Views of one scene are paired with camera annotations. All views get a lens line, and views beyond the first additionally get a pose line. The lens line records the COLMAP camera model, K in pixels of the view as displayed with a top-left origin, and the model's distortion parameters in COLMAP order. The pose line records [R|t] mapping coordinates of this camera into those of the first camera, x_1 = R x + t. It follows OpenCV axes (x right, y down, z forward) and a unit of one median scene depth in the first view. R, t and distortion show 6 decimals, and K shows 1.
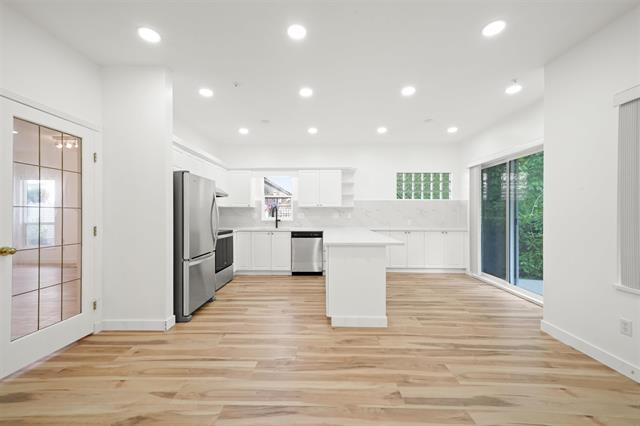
lens RADIAL K [[250.9, 0, 312.4], [0, 250.9, 217.2], [0, 0, 1]] dist [0.001800, 0.001626]
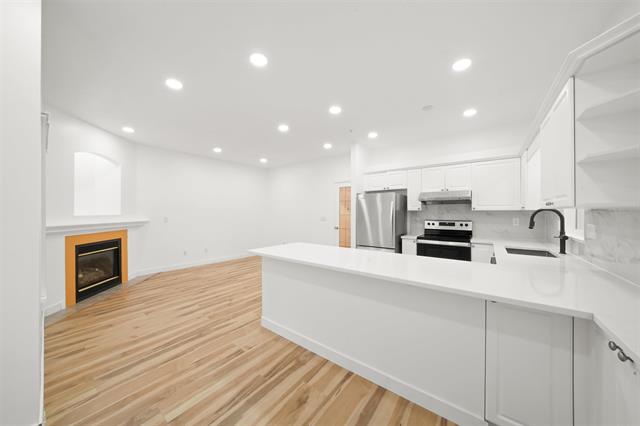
lens RADIAL K [[220.5, 0, 322.7], [0, 220.5, 213.4], [0, 0, 1]] dist [-0.015217, 0.000954]
pose [[-0.576216, 0.006132, -0.817275, 0.517889], [-0.005677, 0.999918, 0.011505, -0.038777], [0.817278, 0.011269, -0.576133, 0.989866]]
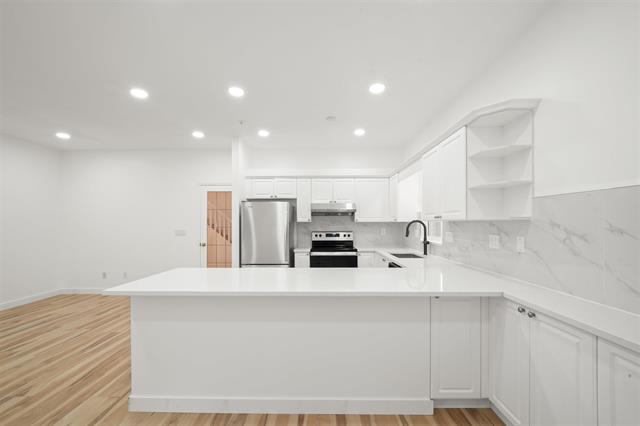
lens RADIAL K [[250.9, 0, 321.7], [0, 250.9, 224.1], [0, 0, 1]] dist [0.001800, 0.001626]
pose [[0.029965, 0.003484, -0.999545, 0.546417], [-0.008310, 0.999960, 0.003236, -0.037046], [0.999516, 0.008209, 0.029993, 0.826369]]
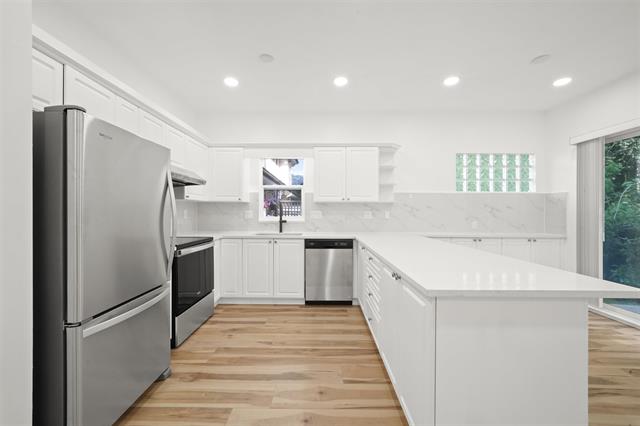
lens RADIAL K [[250.9, 0, 316.8], [0, 250.9, 215.0], [0, 0, 1]] dist [0.001800, 0.001626]
pose [[0.999573, 0.002784, 0.029091, -0.074814], [-0.002800, 0.999996, 0.000527, -0.006344], [-0.029089, -0.000608, 0.999577, 0.361638]]
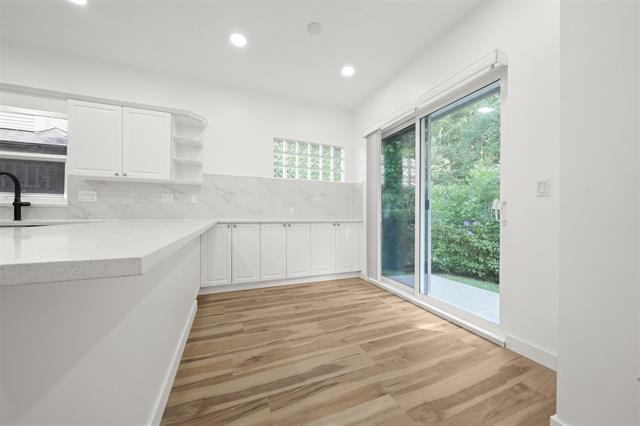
lens RADIAL K [[220.5, 0, 317.8], [0, 220.5, 215.7], [0, 0, 1]] dist [-0.015217, 0.000954]
pose [[0.912671, 0.002780, 0.408685, 0.231566], [-0.000024, 0.999977, -0.006748, 0.042377], [-0.408694, 0.006149, 0.912651, 0.470505]]
